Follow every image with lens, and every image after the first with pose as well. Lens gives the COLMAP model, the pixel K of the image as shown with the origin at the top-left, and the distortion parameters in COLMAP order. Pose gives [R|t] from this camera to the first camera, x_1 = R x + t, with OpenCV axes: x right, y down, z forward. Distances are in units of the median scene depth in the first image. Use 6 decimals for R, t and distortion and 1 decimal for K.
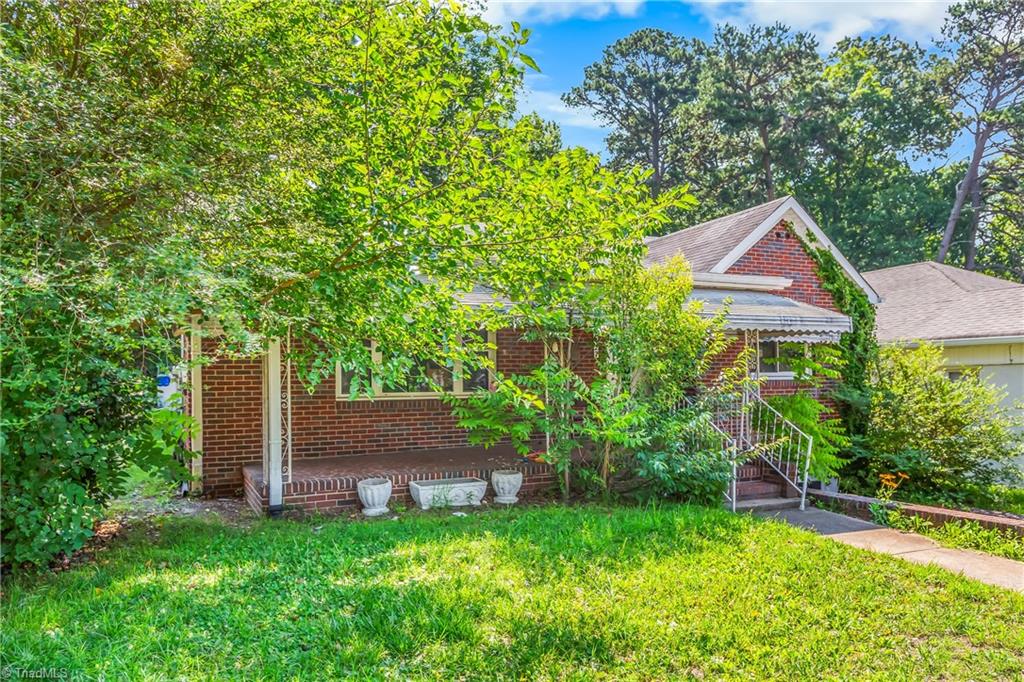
lens RADIAL K [[620.2, 0, 512.0], [0, 620.2, 341.0], [0, 0, 1]] dist [-0.004382, -0.000744]
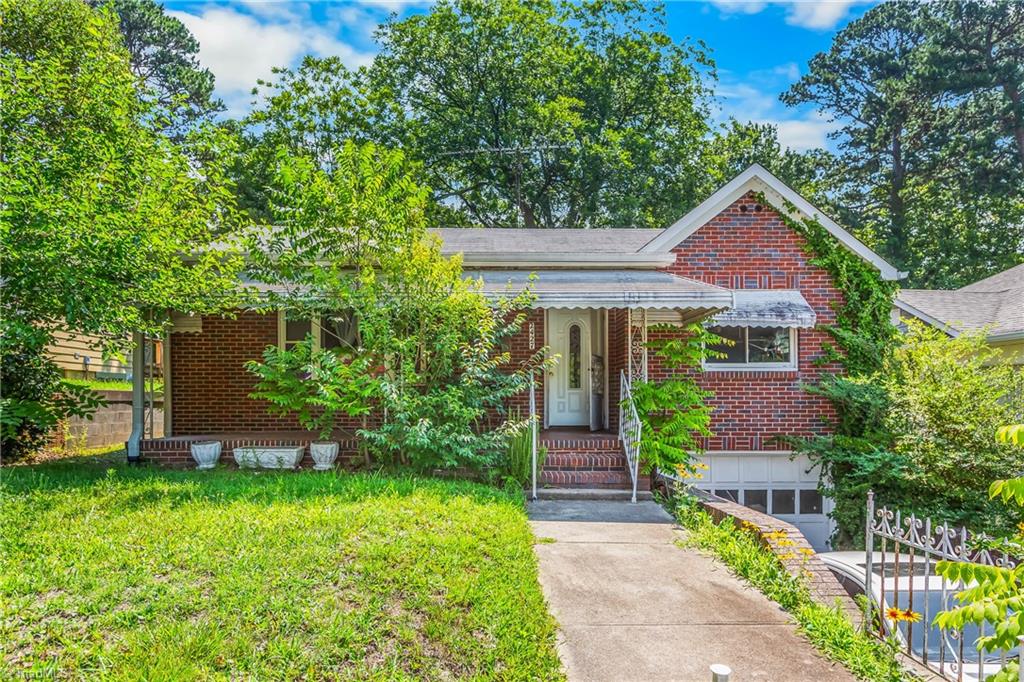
lens RADIAL K [[590.0, 0, 511.9], [0, 590.0, 364.9], [0, 0, 1]] dist [0.001084, -0.000049]
pose [[0.926808, -0.009840, -0.375408, 0.428009], [0.013342, 0.999888, 0.006731, 0.041921], [0.375300, -0.011247, 0.926835, 0.087319]]
